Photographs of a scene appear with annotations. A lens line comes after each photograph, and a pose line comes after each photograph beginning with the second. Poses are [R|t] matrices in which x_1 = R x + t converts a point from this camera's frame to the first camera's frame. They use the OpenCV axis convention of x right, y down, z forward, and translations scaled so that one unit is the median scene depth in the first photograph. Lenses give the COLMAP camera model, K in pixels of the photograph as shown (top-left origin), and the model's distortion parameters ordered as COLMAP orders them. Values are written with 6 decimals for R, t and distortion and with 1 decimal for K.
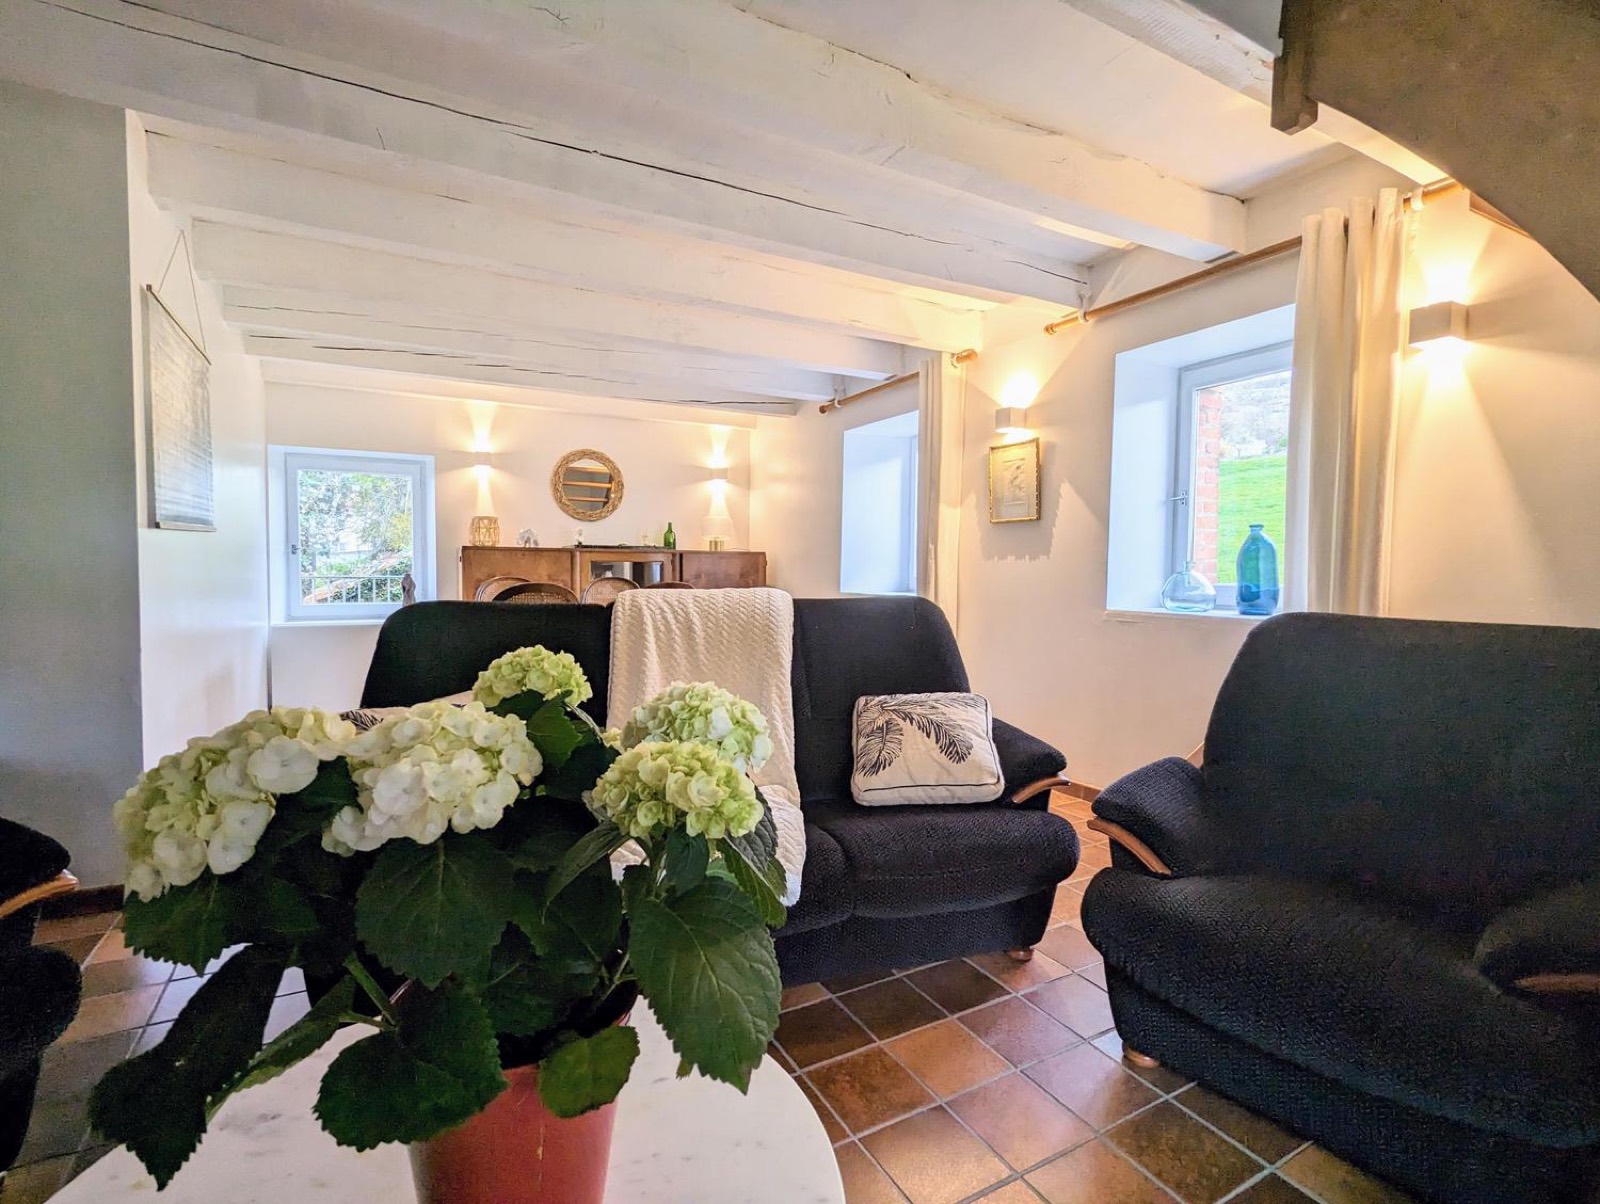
lens RADIAL K [[781.4, 0, 791.7], [0, 781.4, 605.7], [0, 0, 1]] dist [-0.000062, 0.000295]
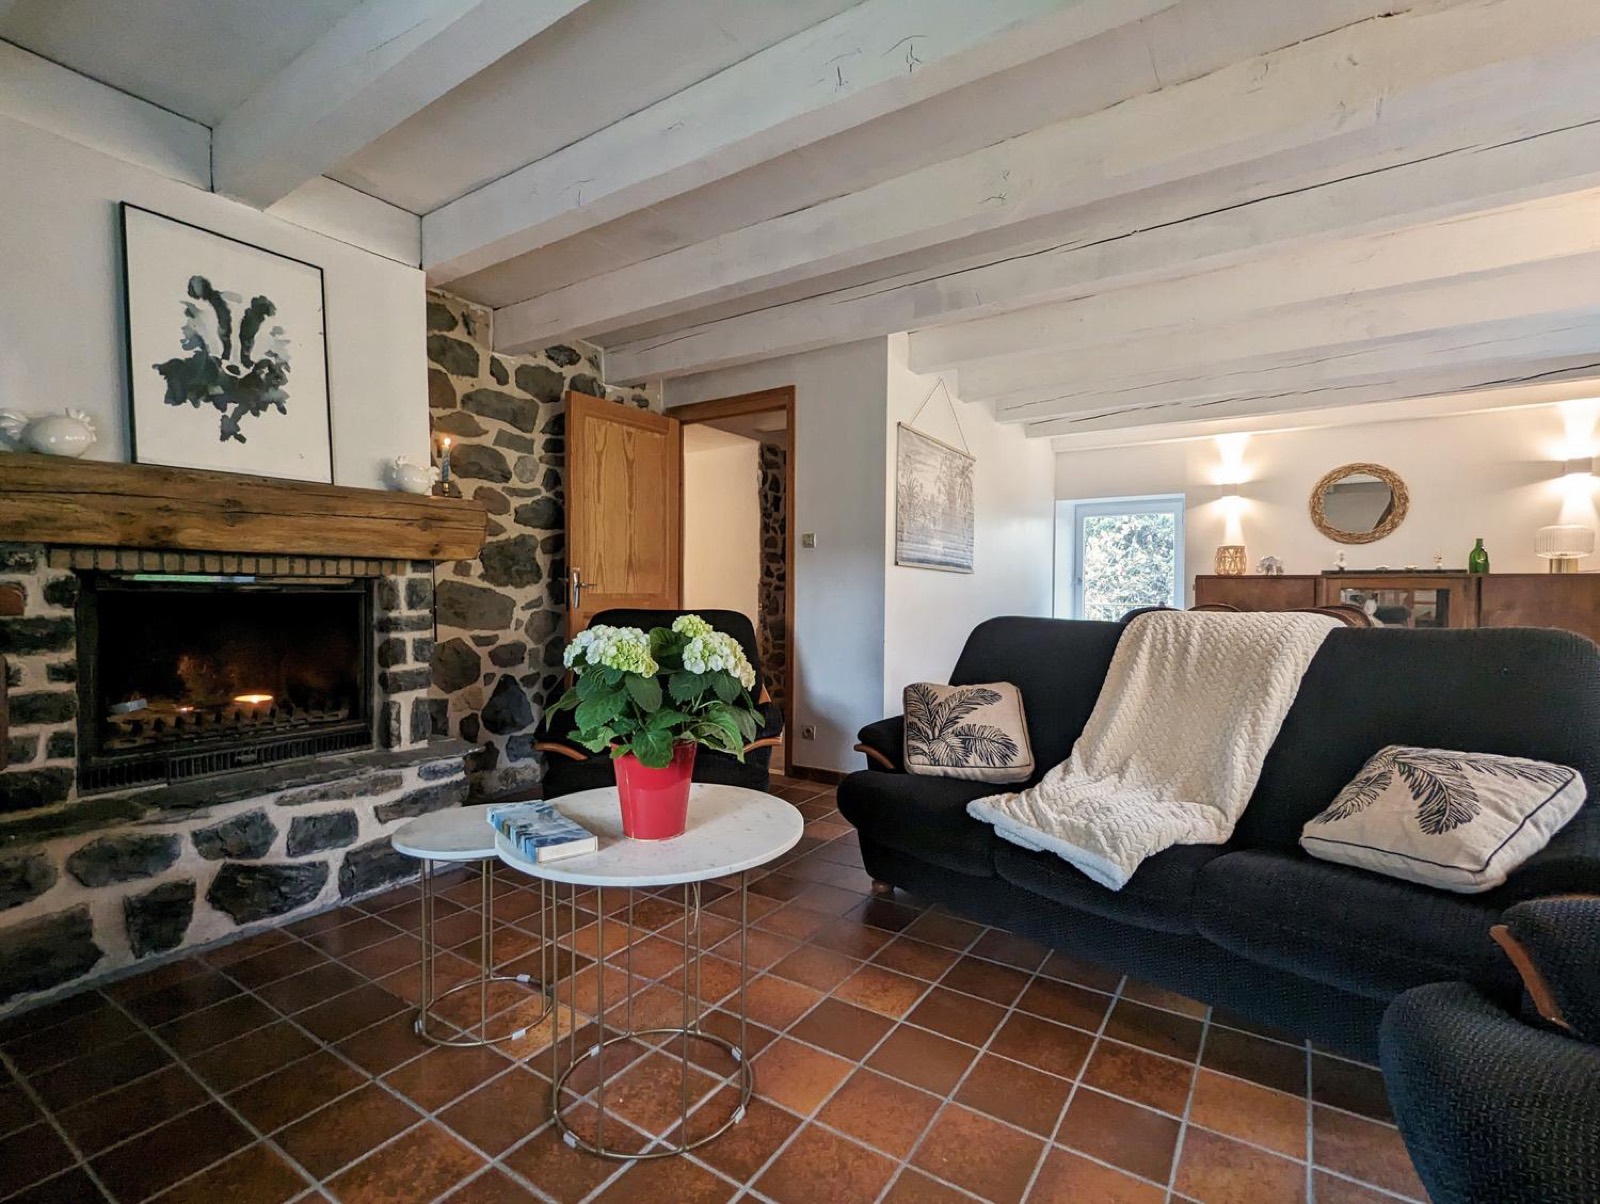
lens RADIAL K [[781.4, 0, 791.7], [0, 781.4, 605.7], [0, 0, 1]] dist [-0.000062, 0.000295]
pose [[0.455325, 0.007724, -0.890292, 0.439963], [-0.044565, 0.998907, -0.014126, 0.007431], [0.889209, 0.046108, 0.455171, 0.039061]]
